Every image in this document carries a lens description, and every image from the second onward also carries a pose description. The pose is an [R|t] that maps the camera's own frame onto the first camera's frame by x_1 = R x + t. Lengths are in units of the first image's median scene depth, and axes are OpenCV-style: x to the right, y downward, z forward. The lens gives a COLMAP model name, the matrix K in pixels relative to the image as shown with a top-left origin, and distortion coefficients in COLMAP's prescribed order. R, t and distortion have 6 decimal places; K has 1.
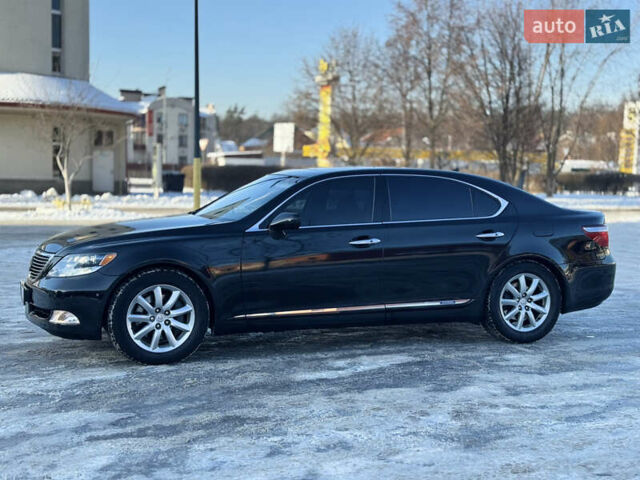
lens RADIAL K [[887.2, 0, 316.7], [0, 887.2, 244.0], [0, 0, 1]] dist [0.170860, -0.249861]
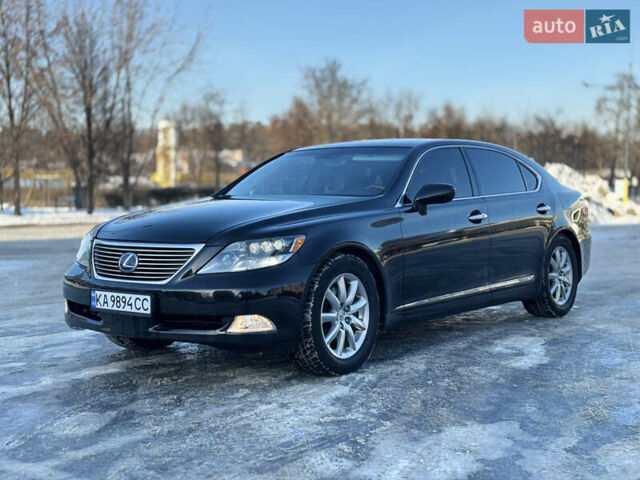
lens RADIAL K [[887.2, 0, 316.7], [0, 887.2, 244.0], [0, 0, 1]] dist [0.170860, -0.249861]
pose [[0.852918, -0.049447, 0.519698, -0.602037], [0.061347, 0.998100, -0.005717, 0.021807], [-0.518428, 0.036758, 0.854331, 0.325793]]
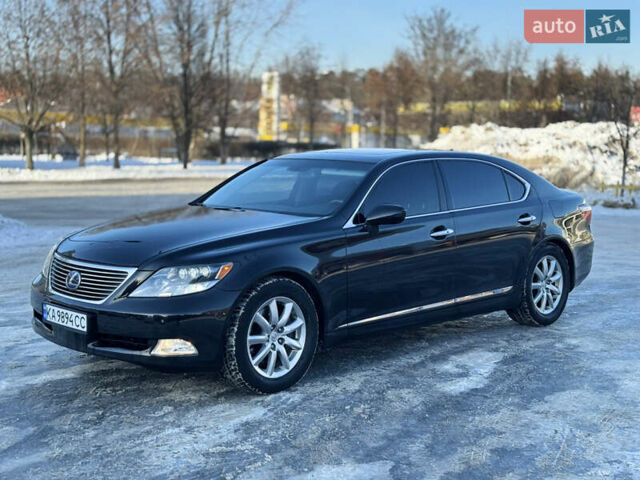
lens RADIAL K [[887.2, 0, 316.7], [0, 887.2, 244.0], [0, 0, 1]] dist [0.170860, -0.249861]
pose [[0.911541, -0.050454, 0.408102, -0.471812], [0.034369, 0.998320, 0.046657, -0.041116], [-0.409770, -0.028504, 0.911743, 0.224541]]
